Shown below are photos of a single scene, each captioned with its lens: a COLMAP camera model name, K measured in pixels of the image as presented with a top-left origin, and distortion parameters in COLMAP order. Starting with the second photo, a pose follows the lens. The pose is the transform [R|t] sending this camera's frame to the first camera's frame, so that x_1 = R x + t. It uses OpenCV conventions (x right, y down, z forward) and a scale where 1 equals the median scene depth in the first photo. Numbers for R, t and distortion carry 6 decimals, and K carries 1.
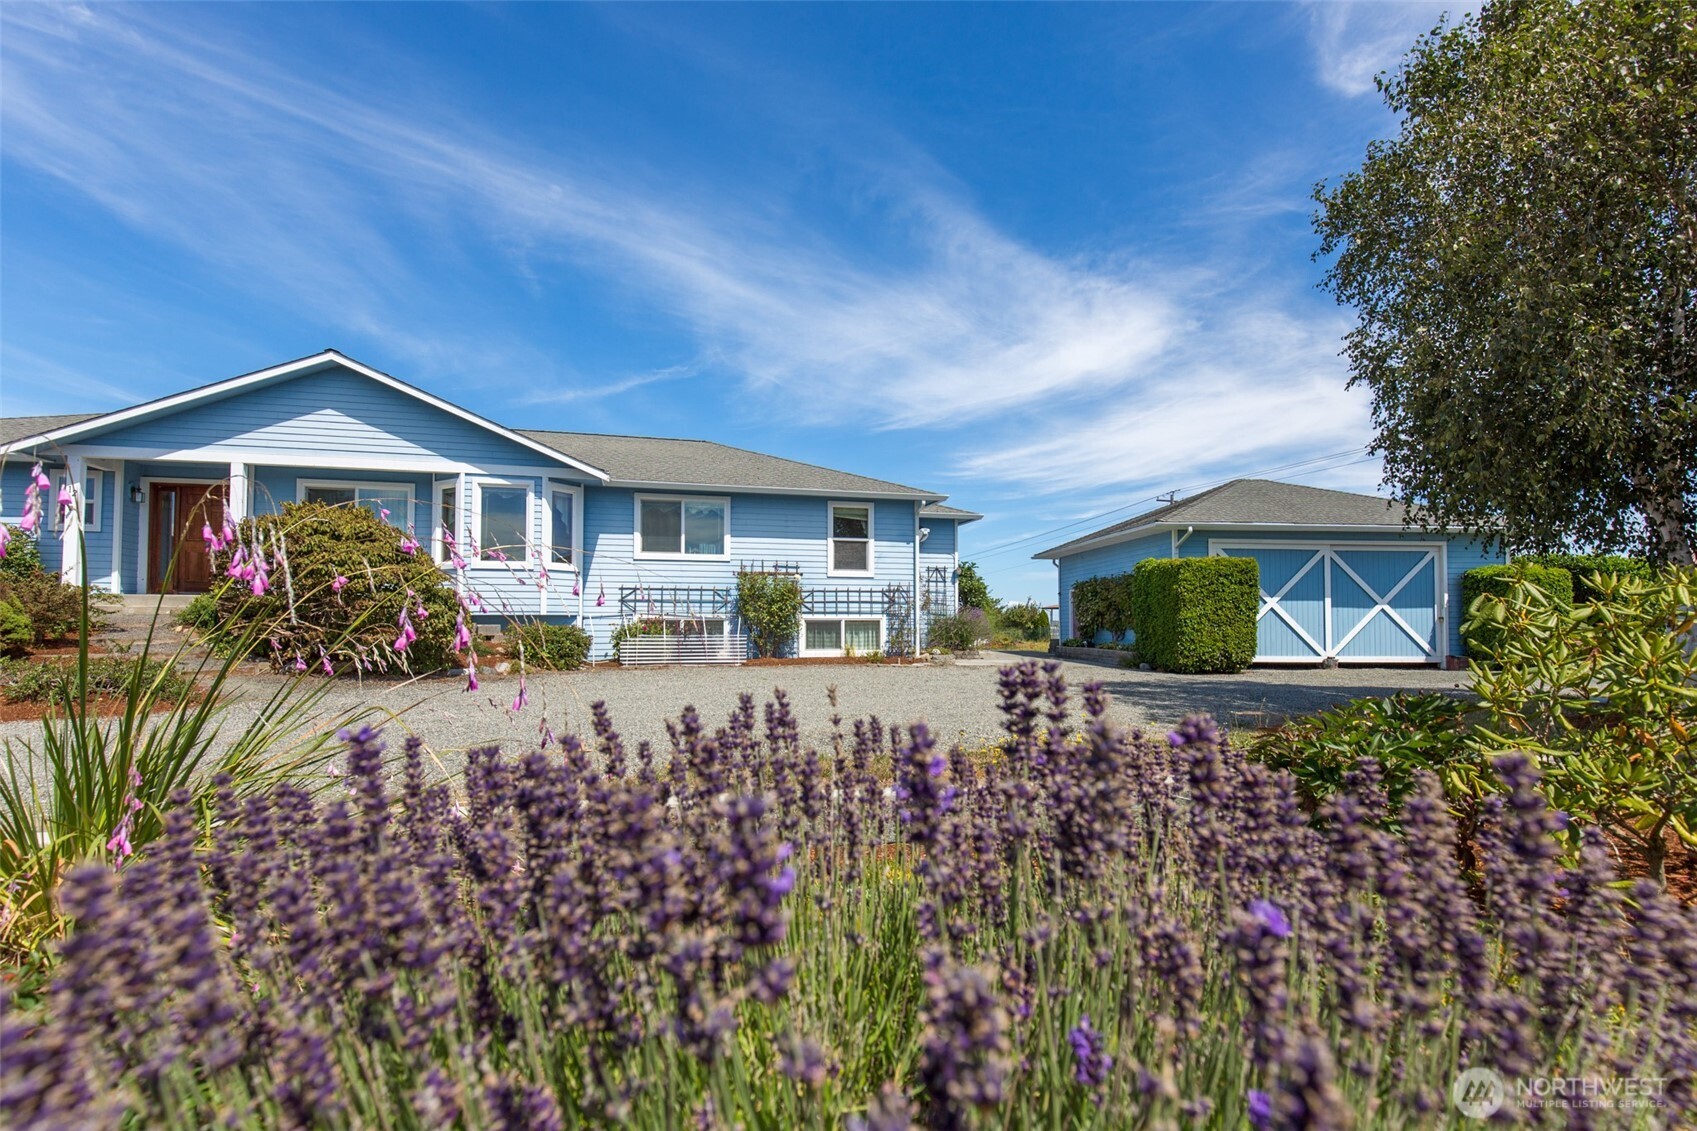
lens RADIAL K [[785.8, 0, 818.0], [0, 785.8, 589.2], [0, 0, 1]] dist [0.007017, -0.000523]
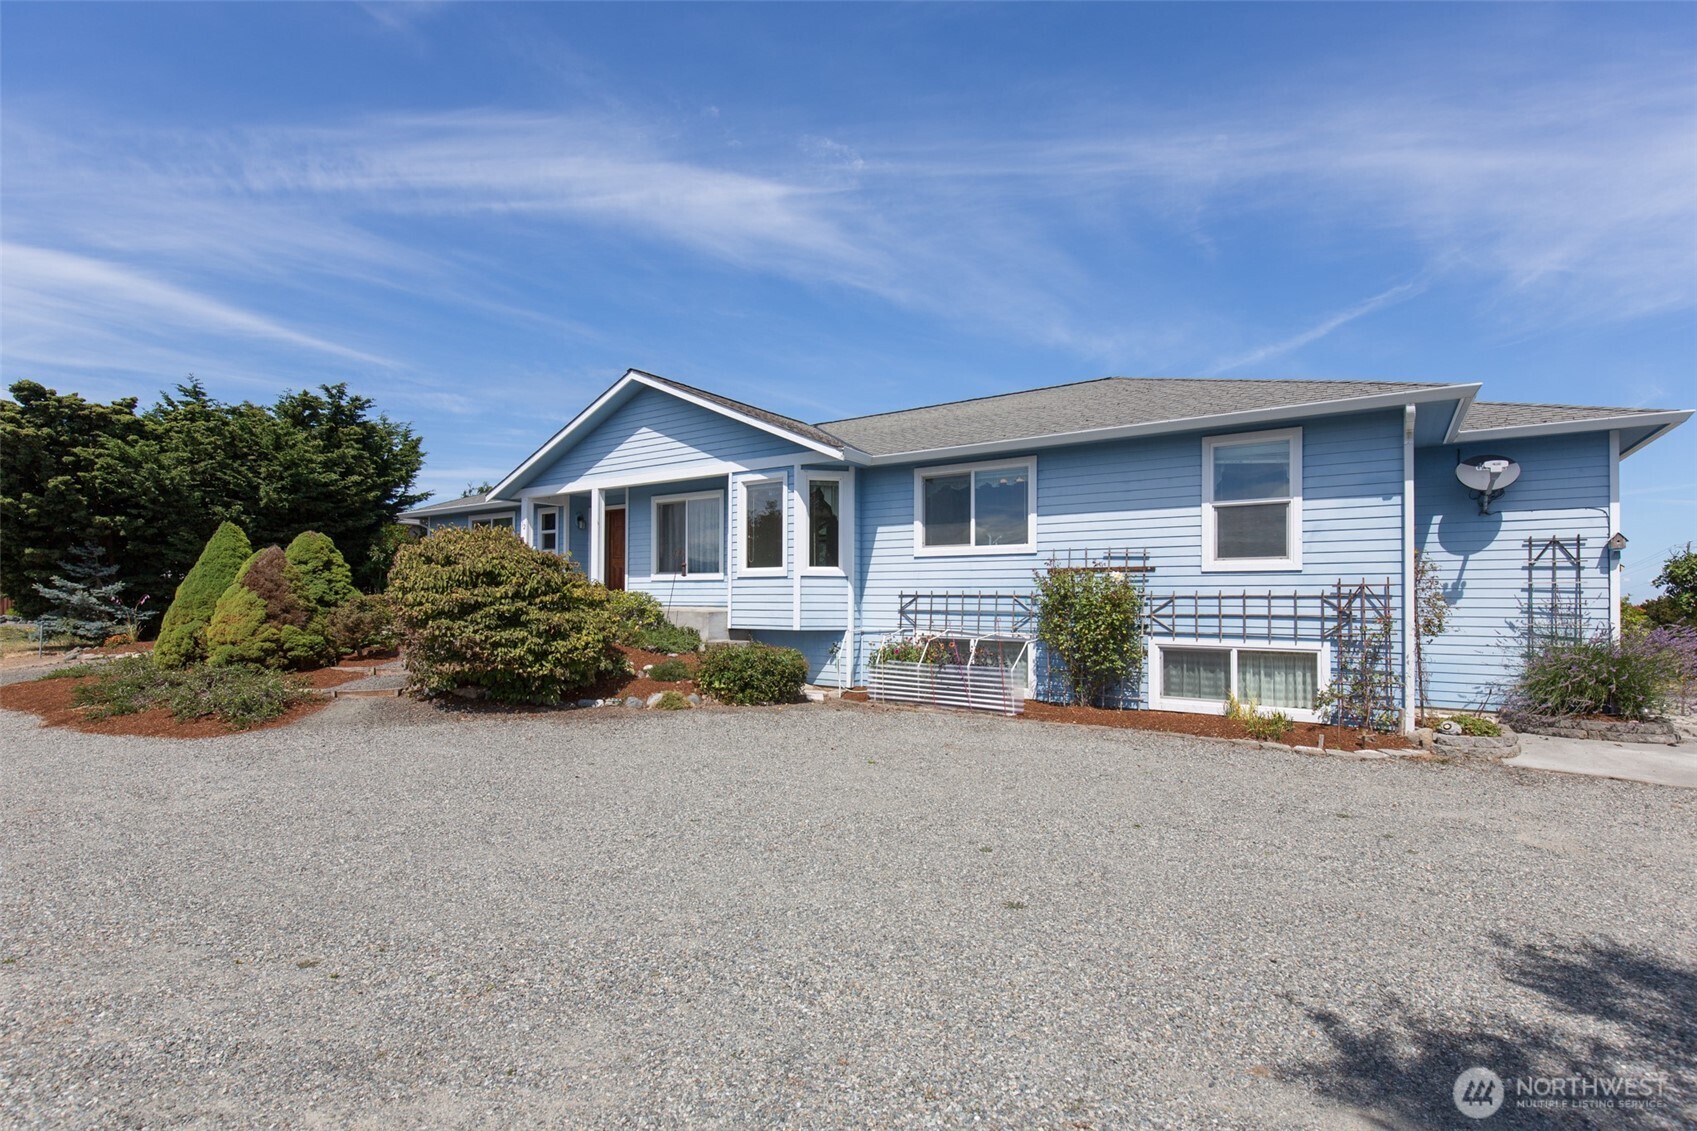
lens RADIAL K [[766.9, 0, 848.5], [0, 766.9, 565.5], [0, 0, 1]] dist [0.023853, -0.015532]
pose [[0.665274, -0.030774, -0.745965, 0.254950], [0.027892, 0.999477, -0.016358, -0.018127], [0.746078, -0.009924, 0.665784, 0.430035]]
